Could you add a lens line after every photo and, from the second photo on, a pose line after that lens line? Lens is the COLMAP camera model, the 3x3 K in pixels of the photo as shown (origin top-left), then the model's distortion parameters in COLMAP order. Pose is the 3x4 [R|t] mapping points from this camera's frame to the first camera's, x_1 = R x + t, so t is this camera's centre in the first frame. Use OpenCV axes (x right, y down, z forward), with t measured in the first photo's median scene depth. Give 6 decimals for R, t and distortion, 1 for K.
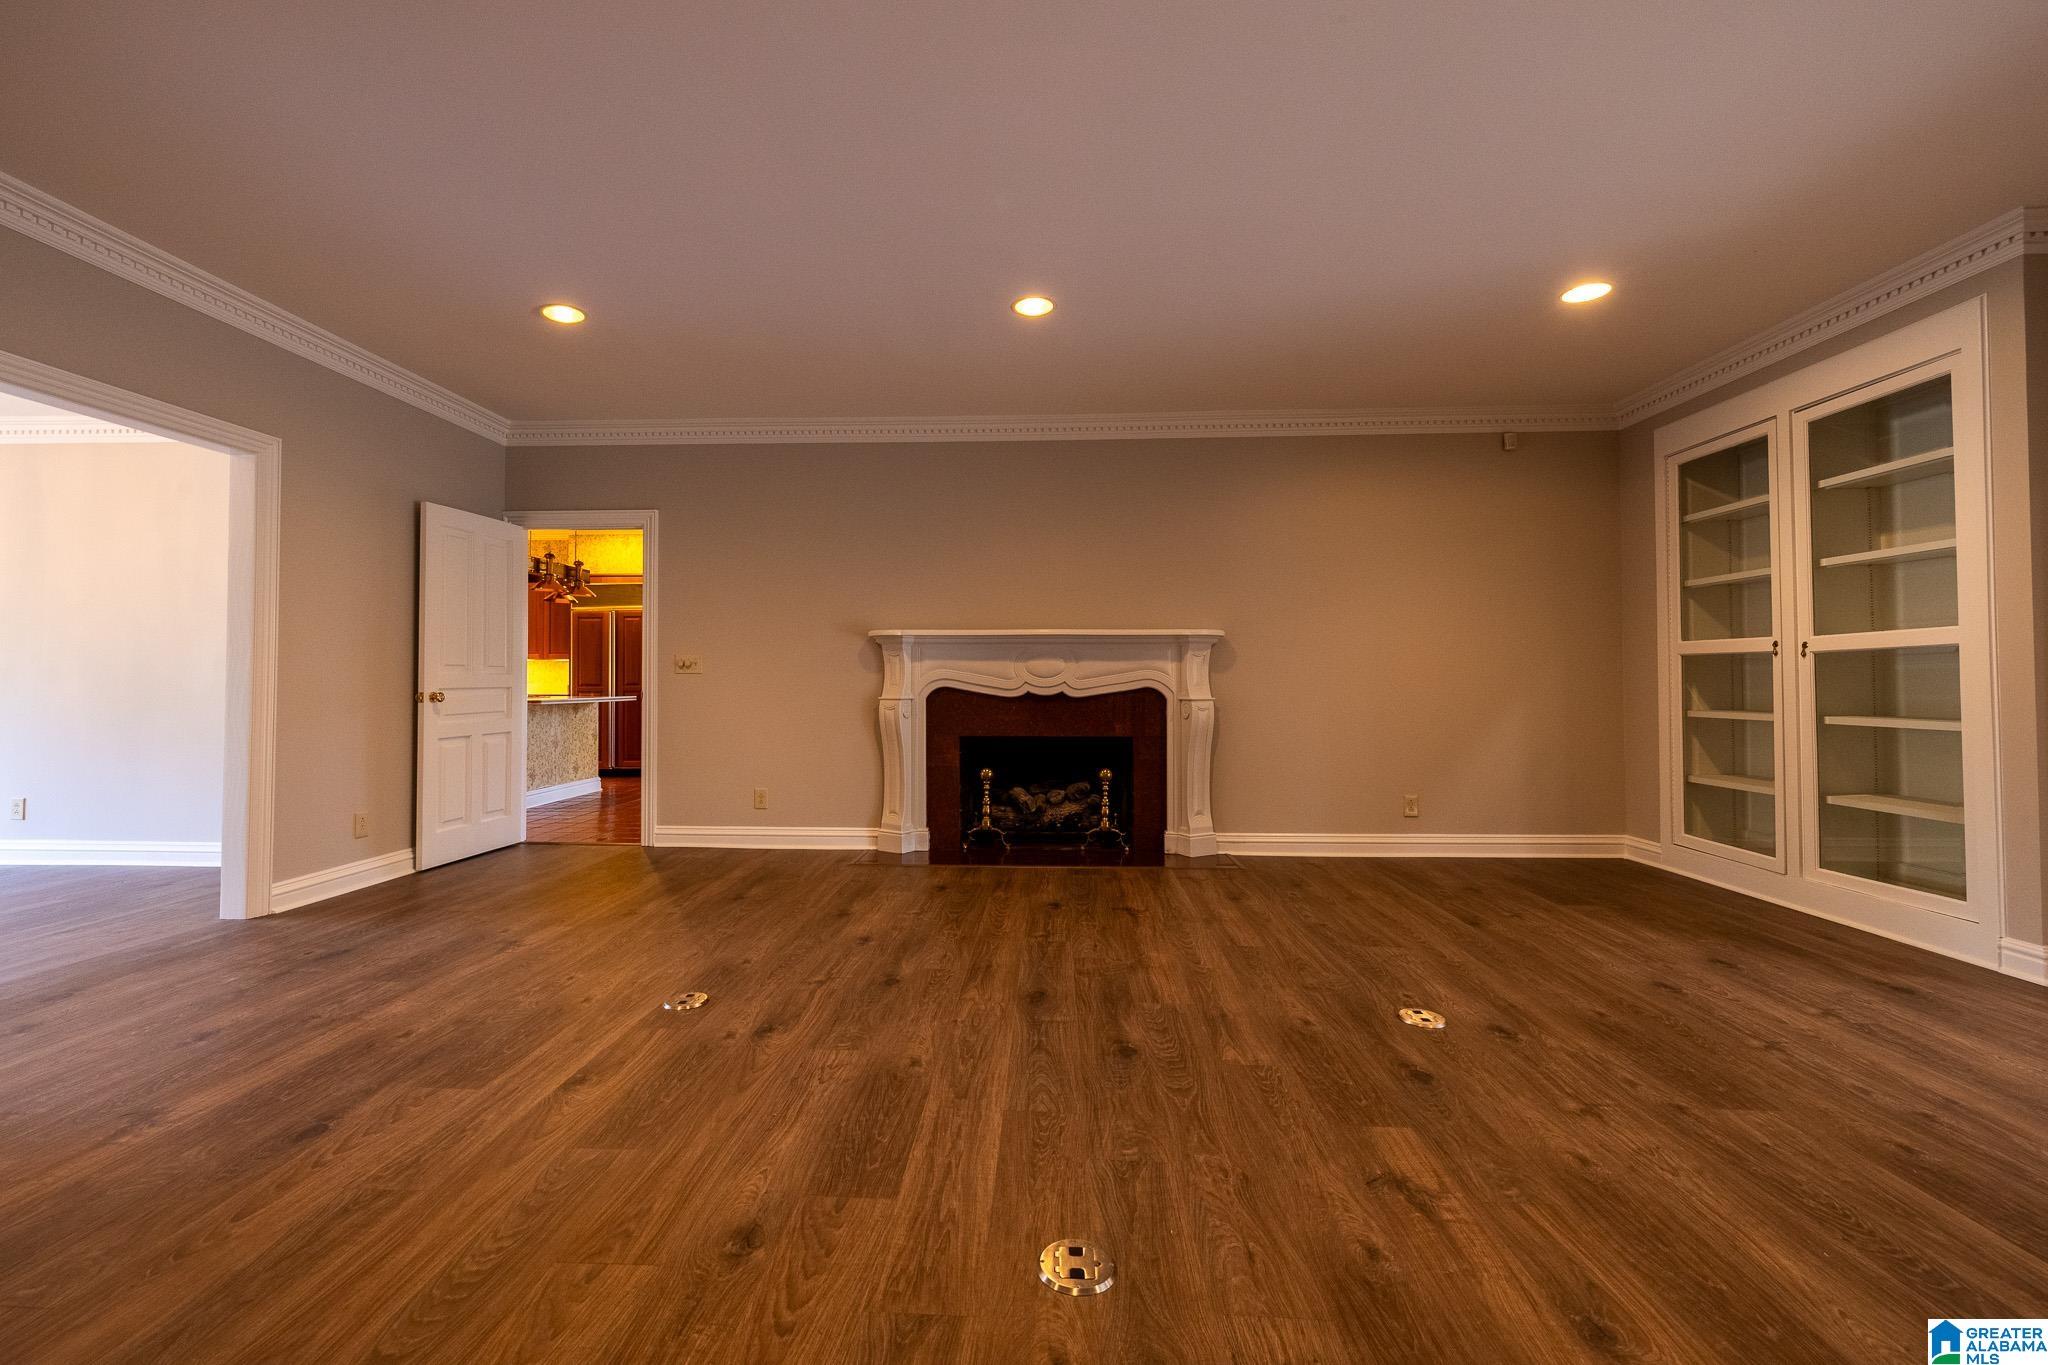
lens RADIAL K [[885.5, 0, 1001.4], [0, 885.5, 663.8], [0, 0, 1]] dist [0.000421, -0.000042]
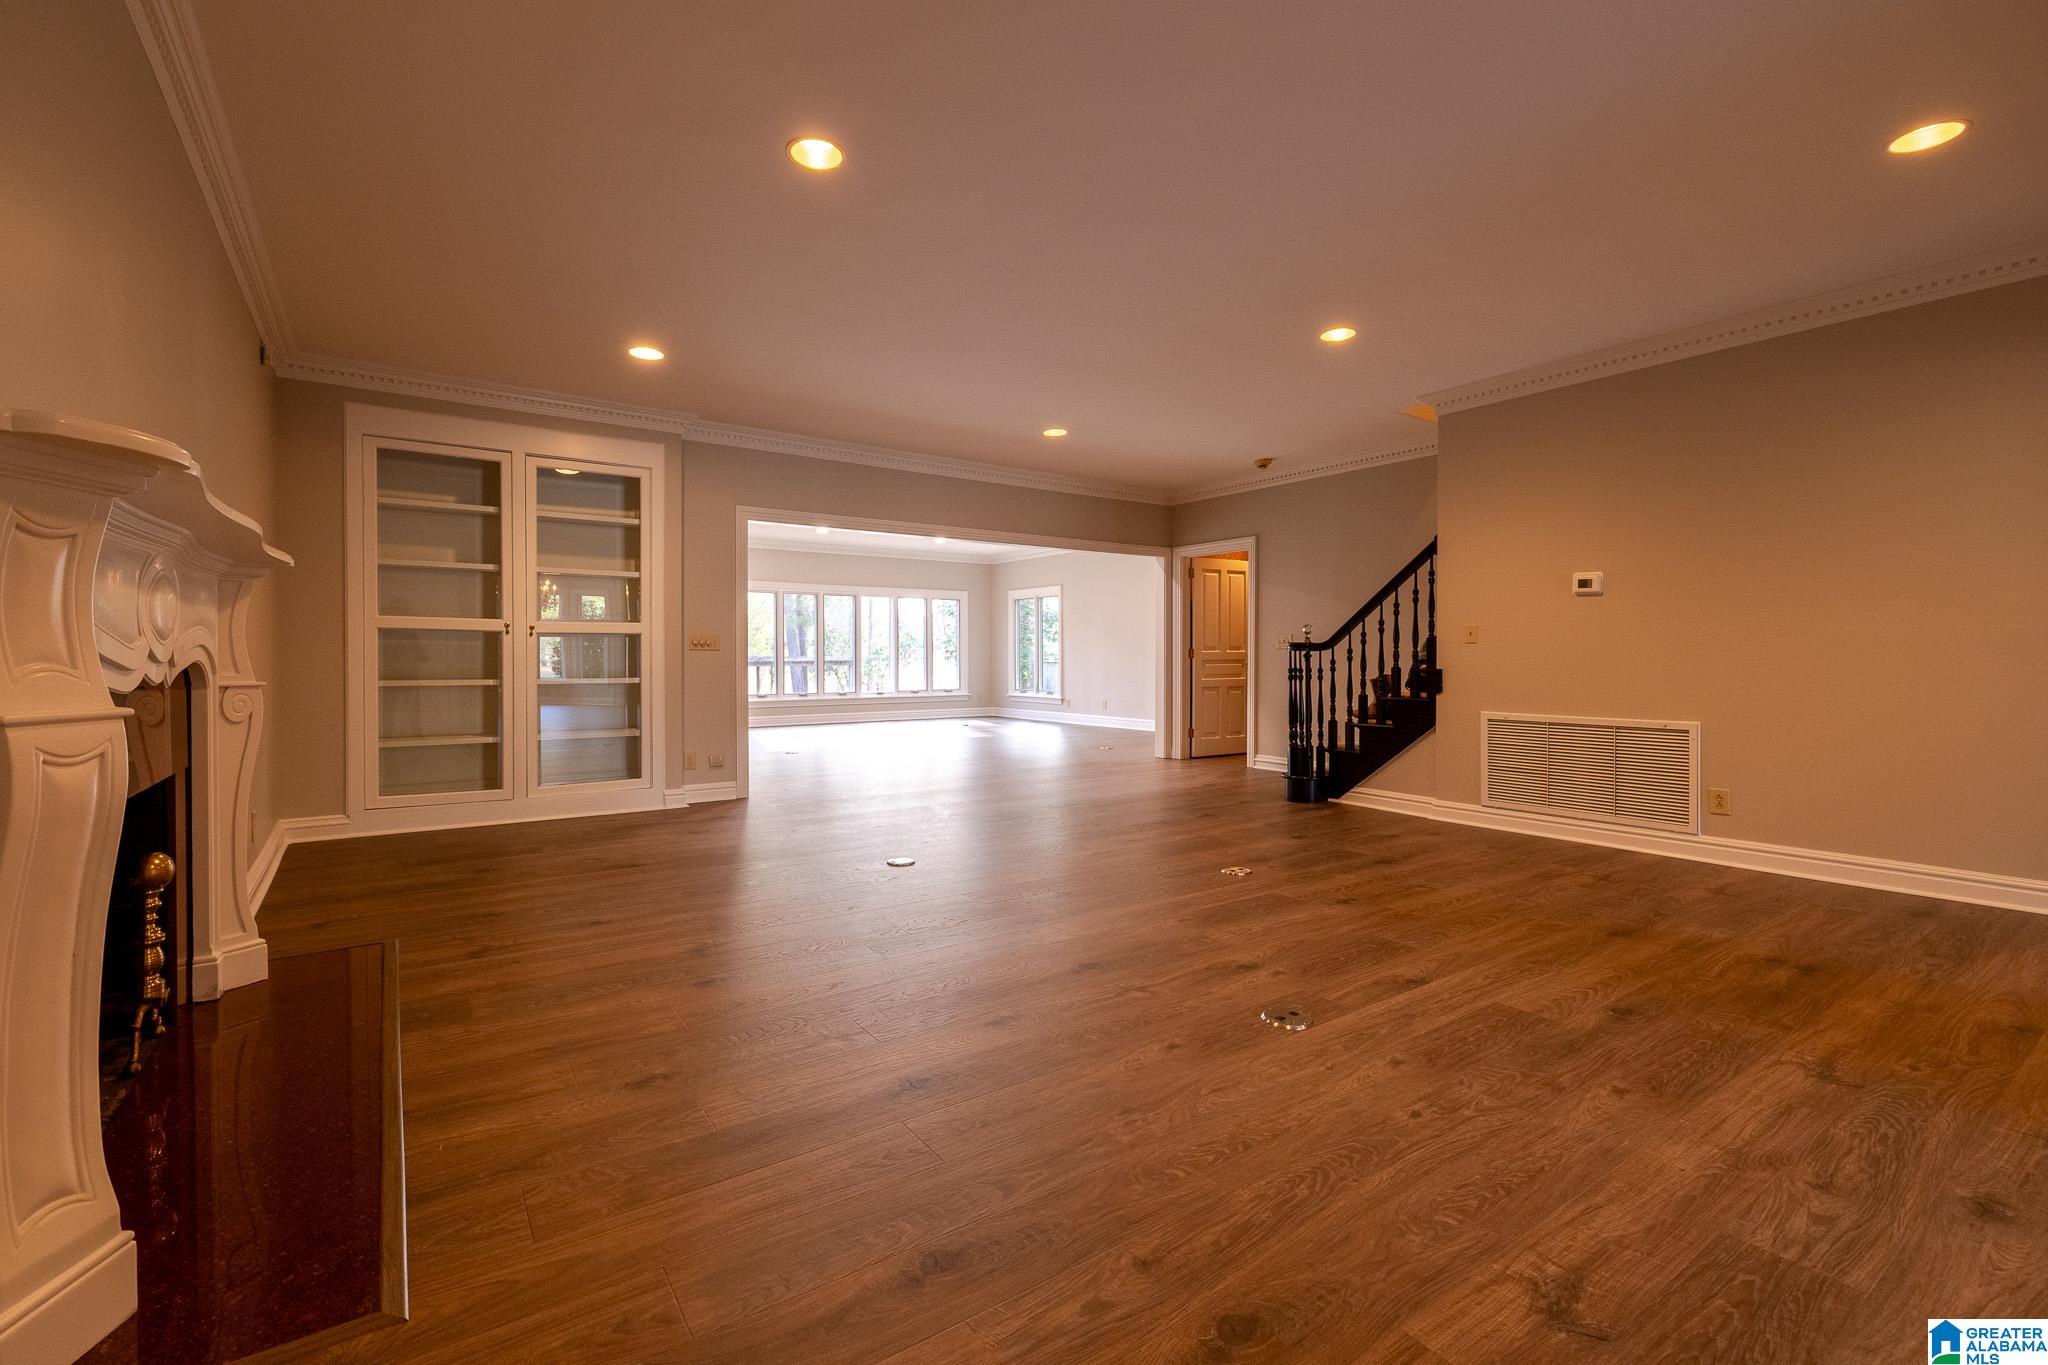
lens RADIAL K [[885.5, 0, 1001.4], [0, 885.5, 663.8], [0, 0, 1]] dist [0.000421, -0.000042]
pose [[-0.619732, -0.007904, 0.784774, -0.954752], [-0.019567, 0.999794, -0.005382, 0.042947], [-0.784570, -0.018691, -0.619759, 1.952937]]
